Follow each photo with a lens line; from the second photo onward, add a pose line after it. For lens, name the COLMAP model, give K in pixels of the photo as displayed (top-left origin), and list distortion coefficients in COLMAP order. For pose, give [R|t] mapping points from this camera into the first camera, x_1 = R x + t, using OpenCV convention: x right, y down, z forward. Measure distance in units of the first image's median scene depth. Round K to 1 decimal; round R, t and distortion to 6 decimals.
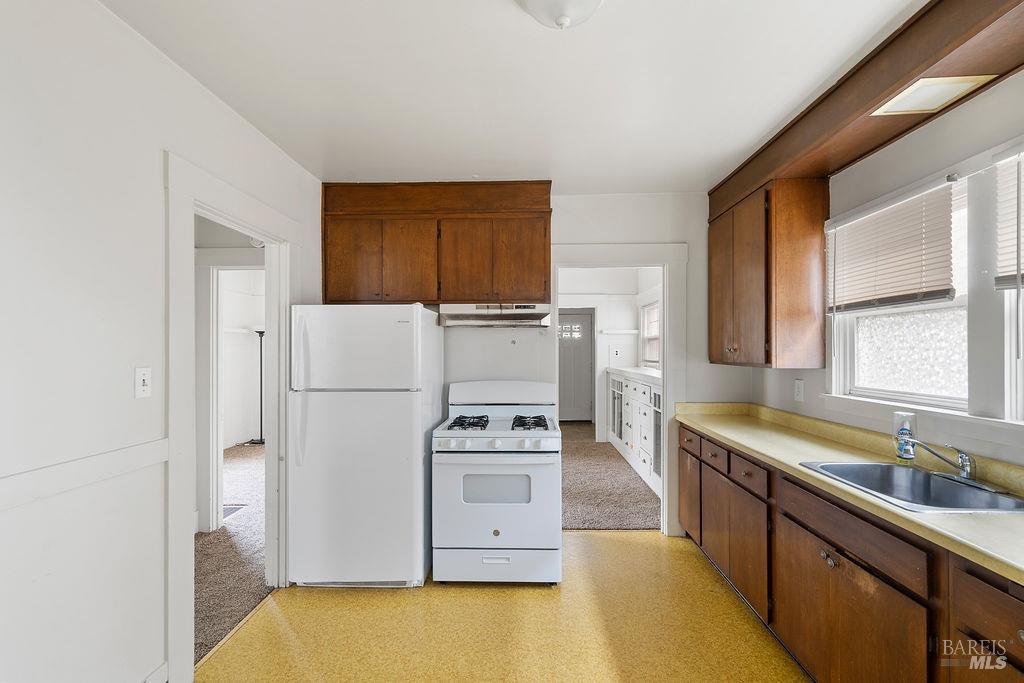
lens RADIAL K [[466.0, 0, 510.5], [0, 466.0, 346.4], [0, 0, 1]] dist [-0.000794, 0.000182]
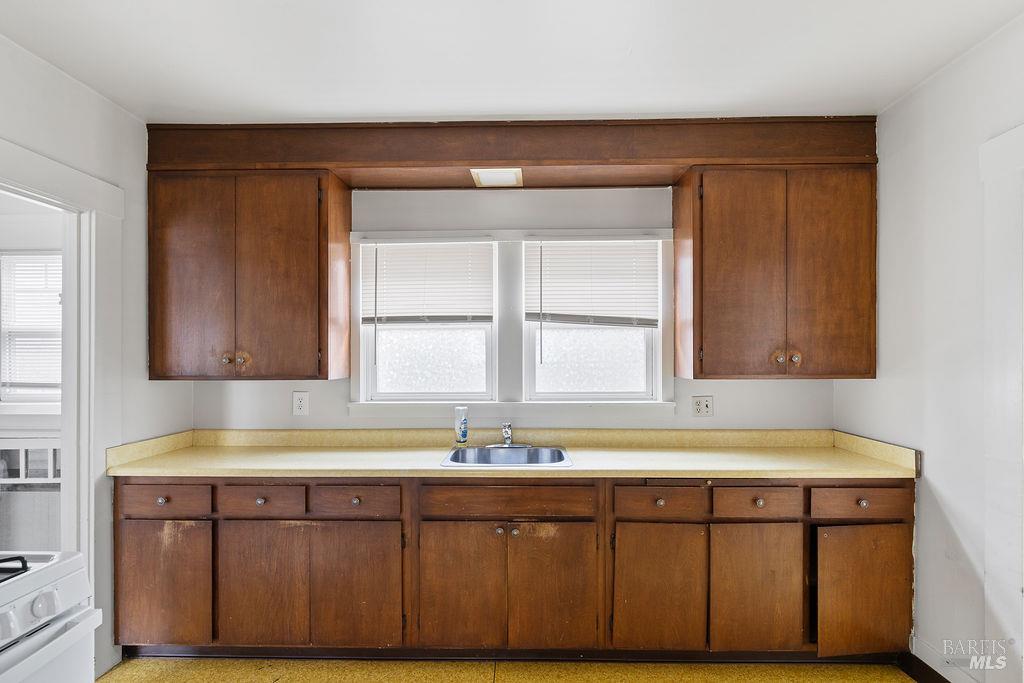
lens RADIAL K [[466.0, 0, 510.5], [0, 466.0, 346.4], [0, 0, 1]] dist [-0.000794, 0.000182]
pose [[-0.014579, 0.029012, 0.999473, -0.355900], [-0.005122, 0.999564, -0.029089, 0.008842], [-0.999881, -0.005543, -0.014425, 0.704918]]
